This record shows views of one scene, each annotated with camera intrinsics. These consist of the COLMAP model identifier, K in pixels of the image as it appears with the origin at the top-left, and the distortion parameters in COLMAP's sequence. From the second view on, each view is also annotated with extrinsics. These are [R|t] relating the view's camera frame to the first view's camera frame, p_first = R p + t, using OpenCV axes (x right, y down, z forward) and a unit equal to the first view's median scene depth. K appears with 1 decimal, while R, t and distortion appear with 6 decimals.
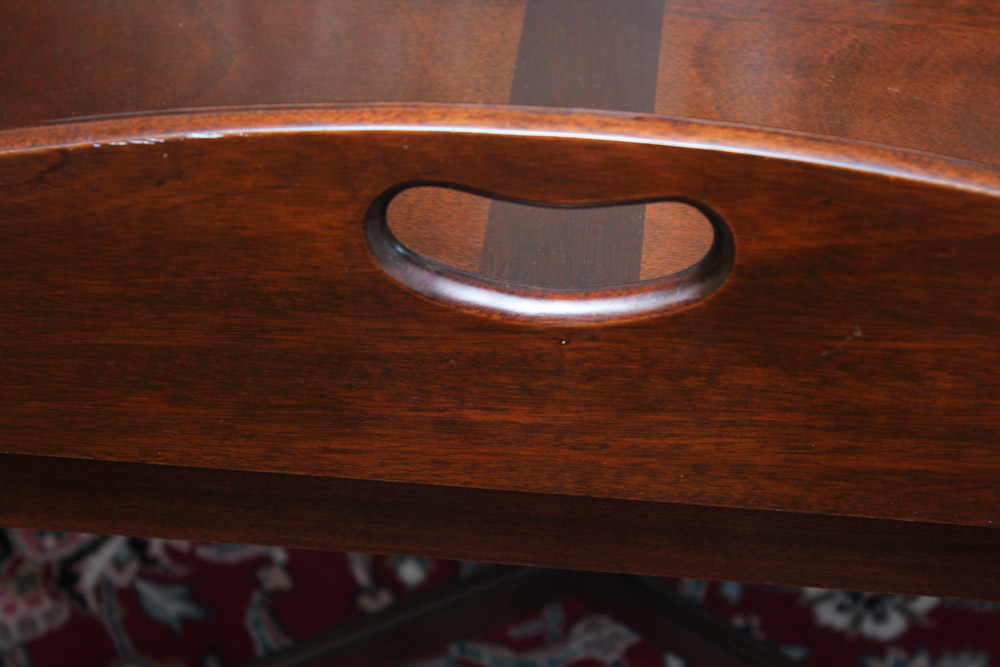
lens RADIAL K [[2318.4, 0, 468.4], [0, 2318.4, 304.5], [0, 0, 1]] dist [0.057257, 0.000000]
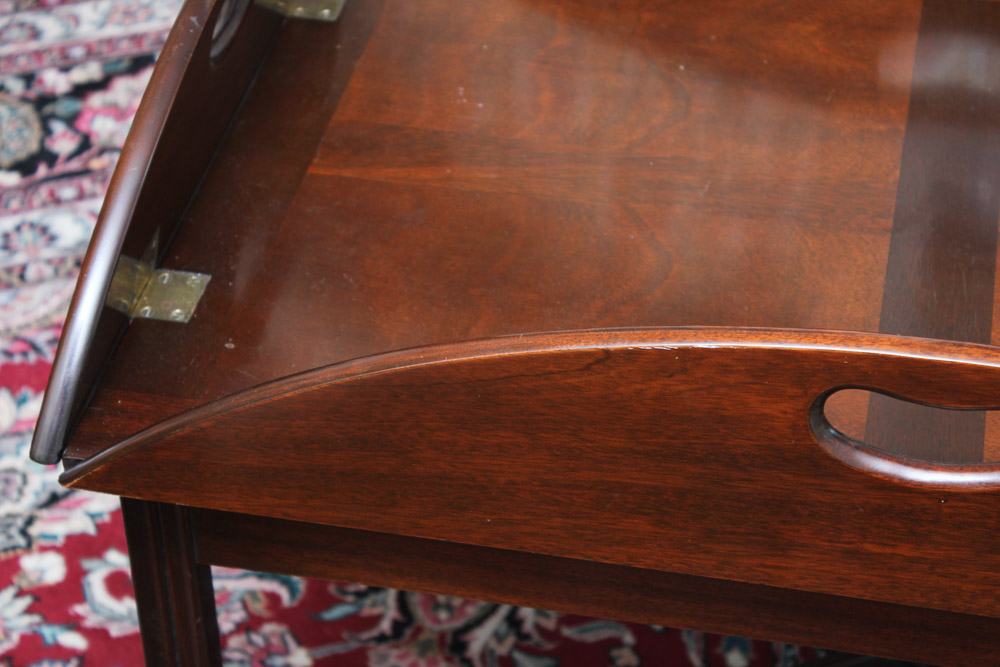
lens RADIAL K [[2318.4, 0, 470.1], [0, 2318.4, 302.4], [0, 0, 1]] dist [0.057257, 0.000000]
pose [[0.995066, 0.053764, -0.083389, -0.129923], [-0.057005, 0.997689, -0.036976, -0.034823], [0.081208, 0.041548, 0.995831, -0.431164]]
